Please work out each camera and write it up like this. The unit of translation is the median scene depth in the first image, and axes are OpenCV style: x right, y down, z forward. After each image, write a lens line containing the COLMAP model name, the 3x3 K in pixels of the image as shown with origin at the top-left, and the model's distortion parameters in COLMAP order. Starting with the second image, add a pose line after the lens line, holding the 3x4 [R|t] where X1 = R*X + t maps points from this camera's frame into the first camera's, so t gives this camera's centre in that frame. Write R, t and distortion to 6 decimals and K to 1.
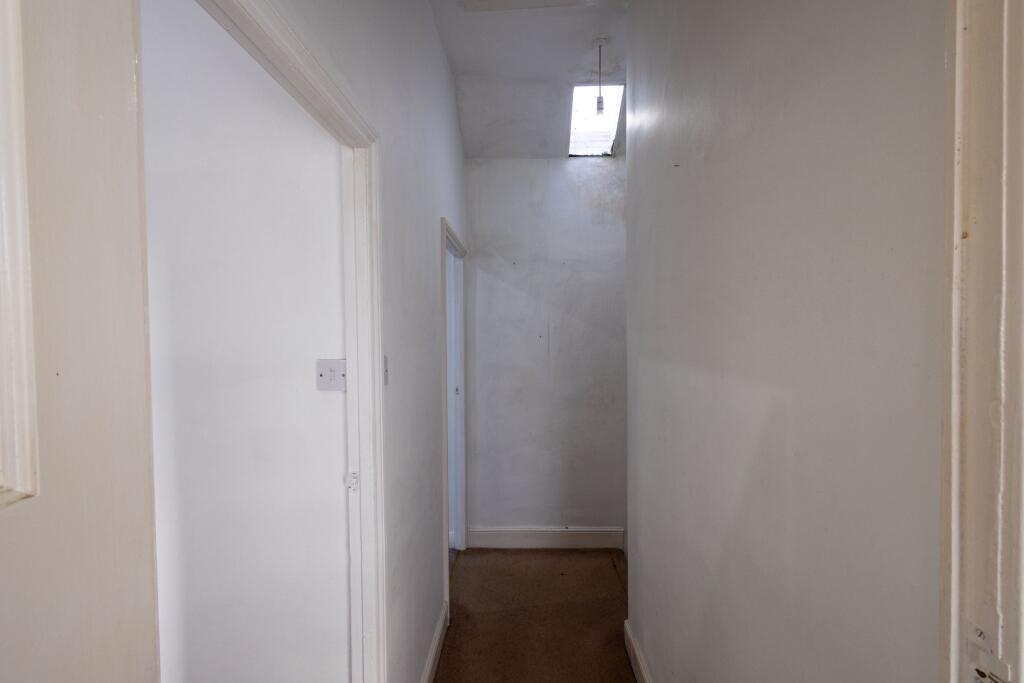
lens RADIAL K [[486.7, 0, 509.8], [0, 486.7, 331.1], [0, 0, 1]] dist [0.003673, 0.000113]
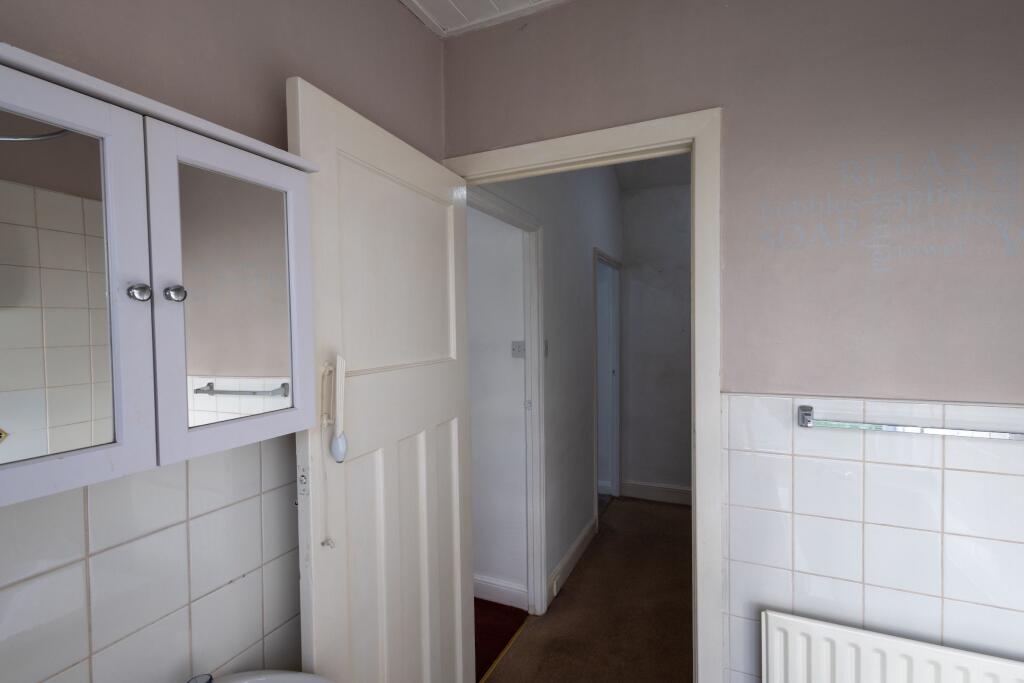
lens RADIAL K [[486.7, 0, 509.8], [0, 486.7, 331.1], [0, 0, 1]] dist [0.003673, 0.000113]
pose [[0.926395, 0.011750, -0.376371, 0.133783], [-0.007454, 0.999889, 0.012867, -0.002222], [0.376480, -0.009114, 0.926380, -0.326218]]
